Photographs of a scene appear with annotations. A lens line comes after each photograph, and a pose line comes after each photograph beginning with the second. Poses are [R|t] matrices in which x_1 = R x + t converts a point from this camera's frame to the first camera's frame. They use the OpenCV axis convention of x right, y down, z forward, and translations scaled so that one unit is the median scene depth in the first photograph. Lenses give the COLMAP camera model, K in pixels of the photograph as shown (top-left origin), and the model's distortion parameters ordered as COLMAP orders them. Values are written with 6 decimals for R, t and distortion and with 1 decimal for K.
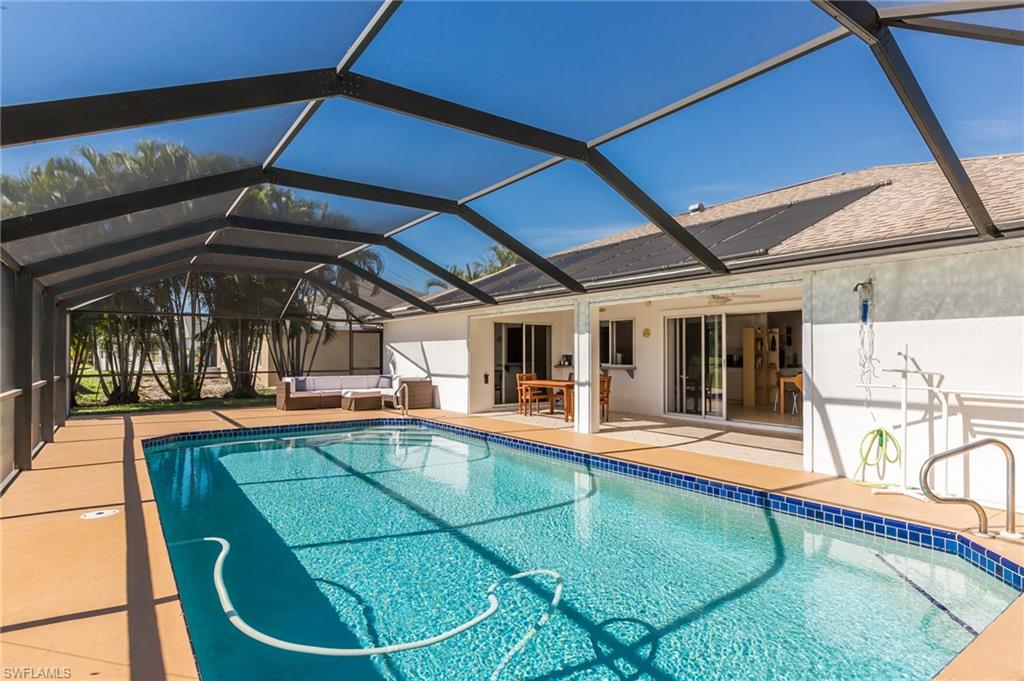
lens RADIAL K [[536.0, 0, 512.0], [0, 536.0, 340.5], [0, 0, 1]] dist [0.000658, -0.000150]
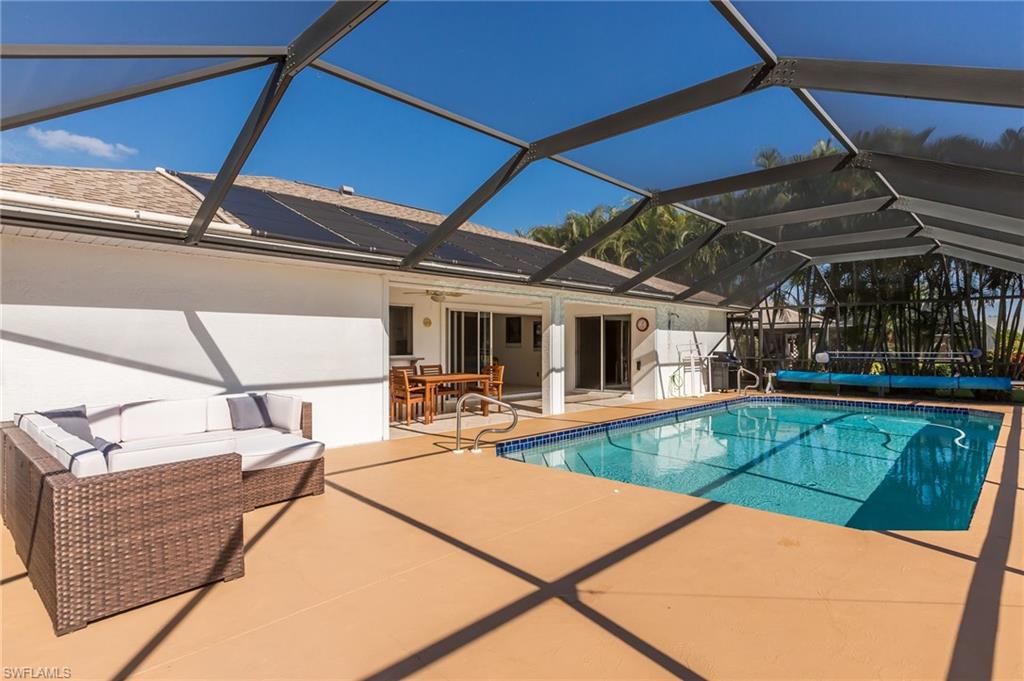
lens RADIAL K [[536.0, 0, 512.0], [0, 536.0, 340.5], [0, 0, 1]] dist [0.000658, -0.000150]
pose [[-0.187965, 0.003845, 0.982168, -0.823056], [-0.024432, 0.999665, -0.008589, 0.026484], [-0.981872, -0.025611, -0.187808, 1.130142]]
